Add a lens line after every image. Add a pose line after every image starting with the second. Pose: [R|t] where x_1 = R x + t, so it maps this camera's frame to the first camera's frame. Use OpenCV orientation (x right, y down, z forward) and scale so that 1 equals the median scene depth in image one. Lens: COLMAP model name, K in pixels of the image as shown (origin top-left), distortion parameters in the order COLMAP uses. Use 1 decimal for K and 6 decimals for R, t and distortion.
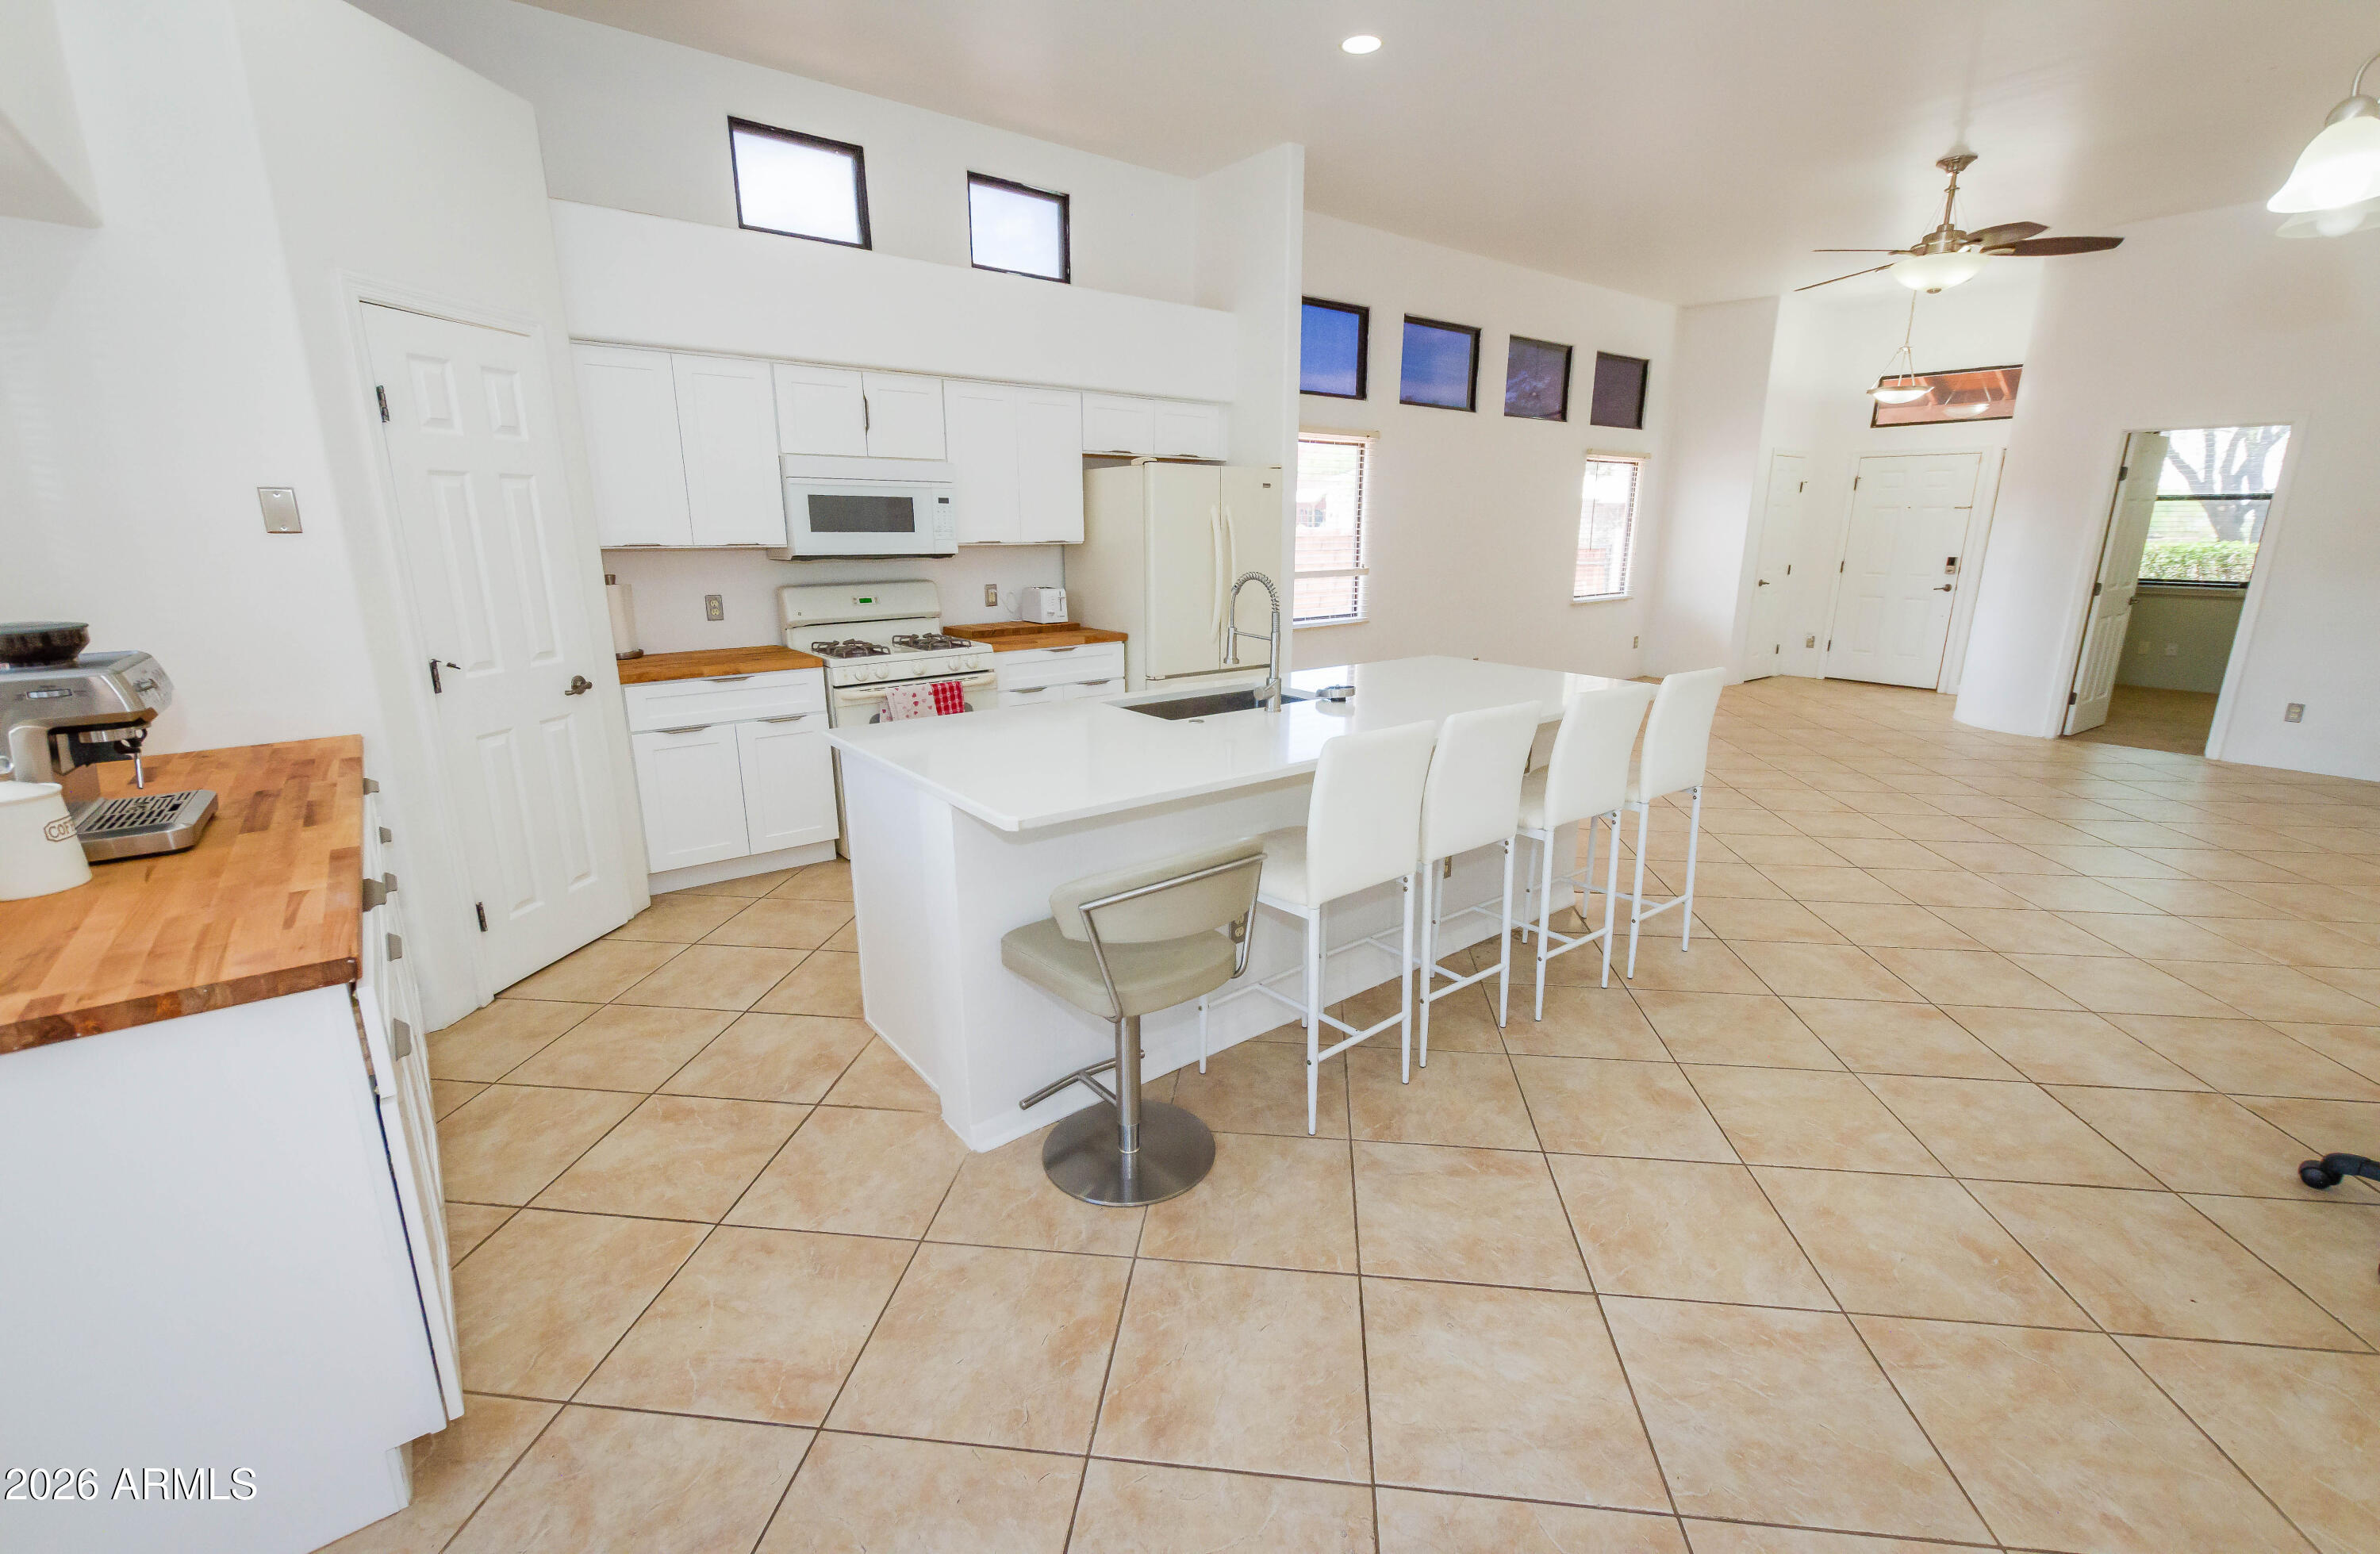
lens RADIAL K [[1008.3, 0, 1175.9], [0, 1008.3, 782.2], [0, 0, 1]] dist [0.001632, -0.000664]
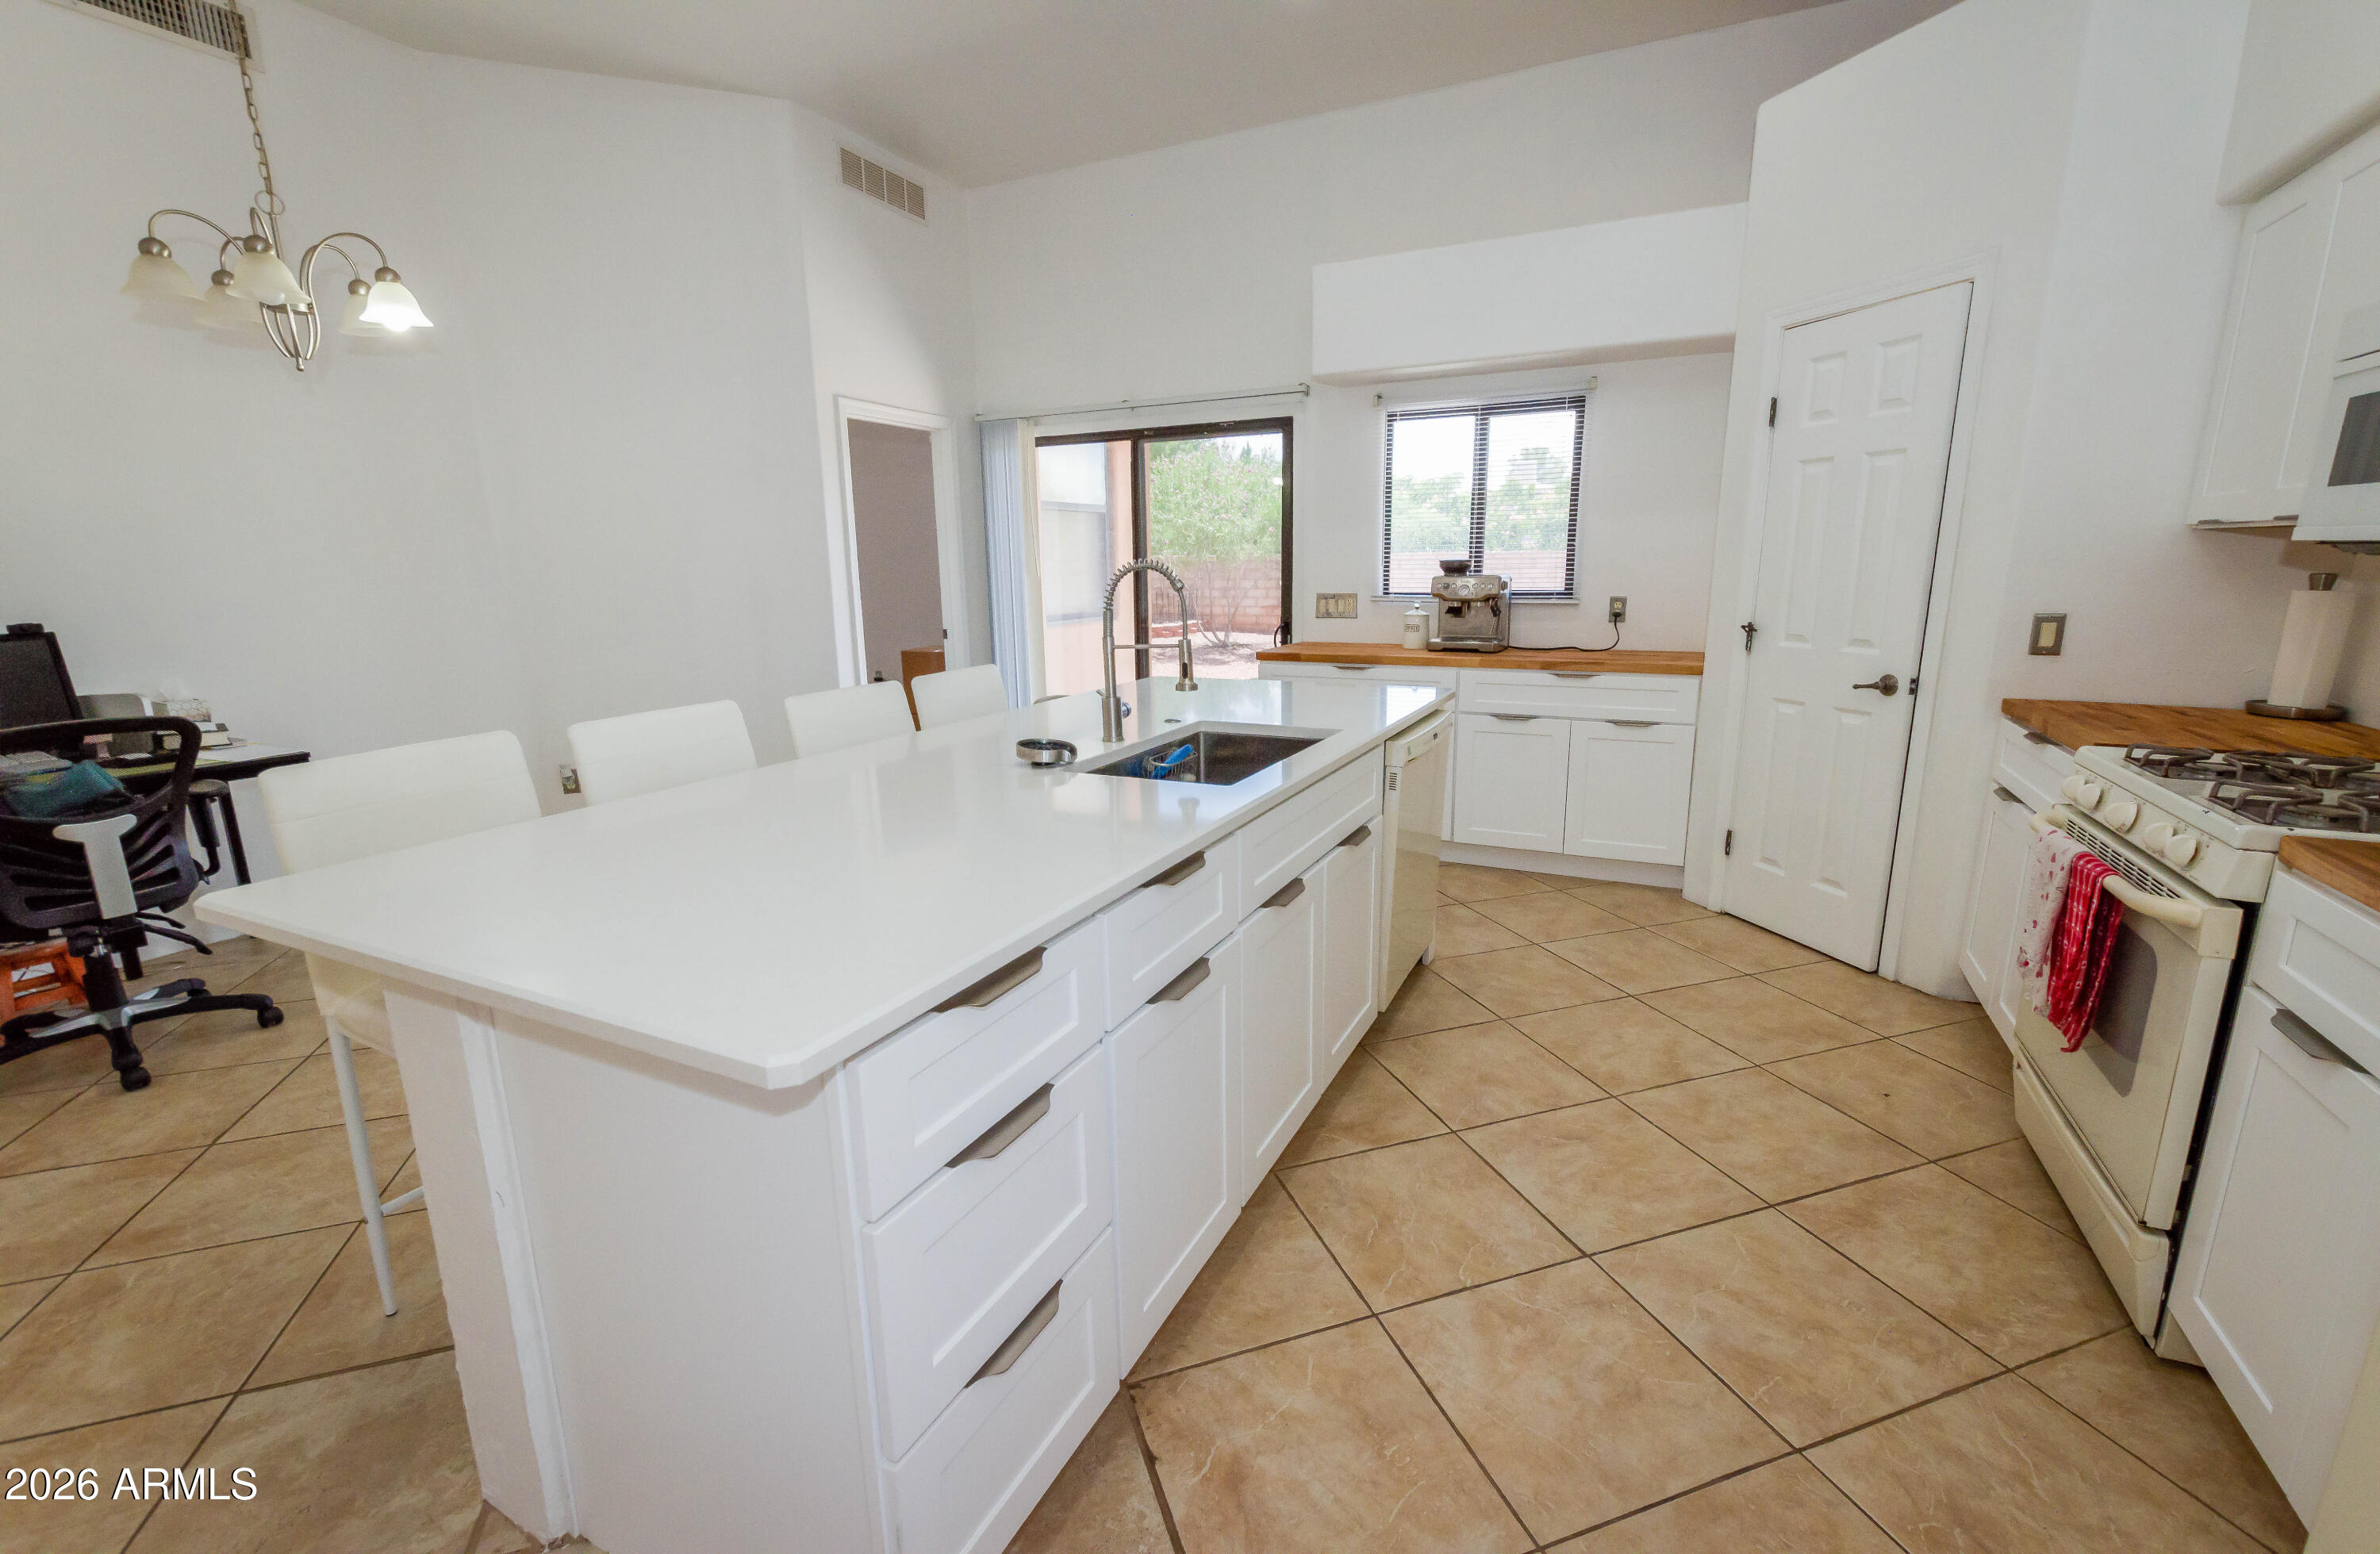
lens RADIAL K [[1008.3, 0, 1192.2], [0, 1008.3, 774.7], [0, 0, 1]] dist [0.001632, -0.000664]
pose [[-0.901173, 0.099279, -0.421937, 0.319213], [-0.098564, 0.900984, 0.422508, -0.324936], [0.422105, 0.422340, -0.802157, 1.427700]]
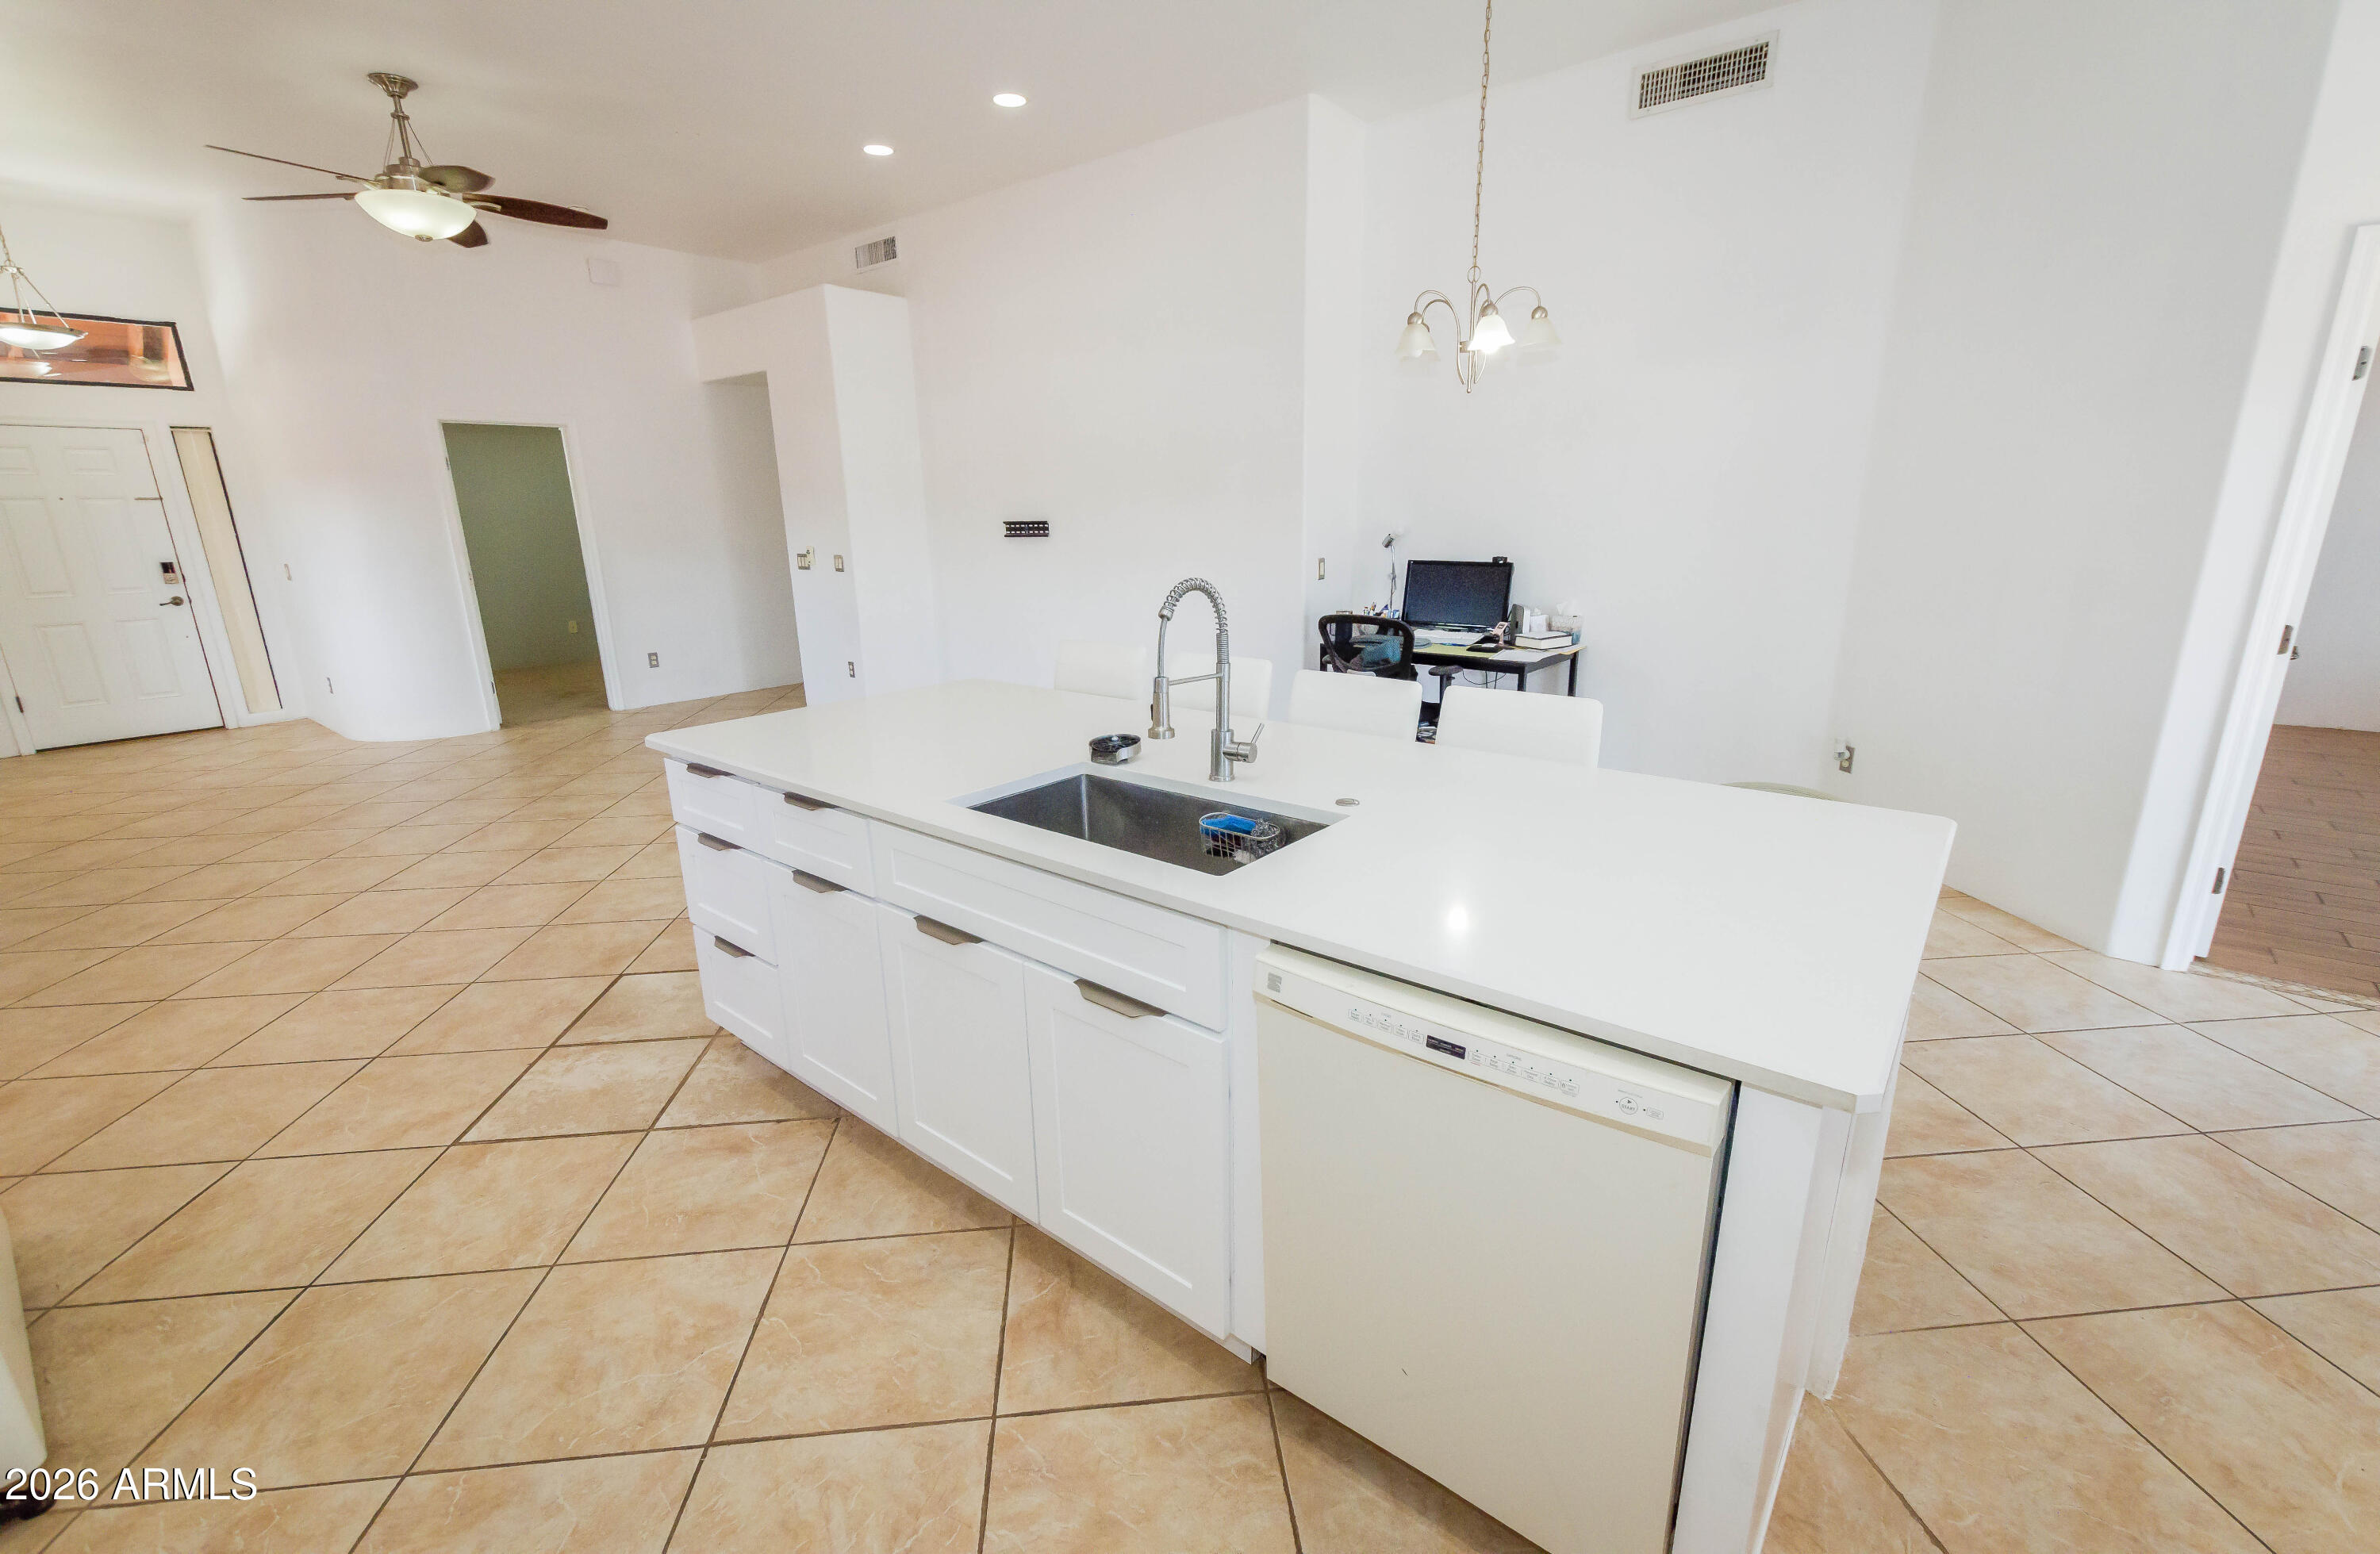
lens RADIAL K [[1008.3, 0, 1204.3], [0, 1008.3, 779.2], [0, 0, 1]] dist [0.001632, -0.000664]
pose [[-0.226394, -0.257602, 0.939355, -0.464330], [0.260396, 0.913287, 0.313211, -0.247446], [-0.938584, 0.315513, -0.139684, 0.957522]]
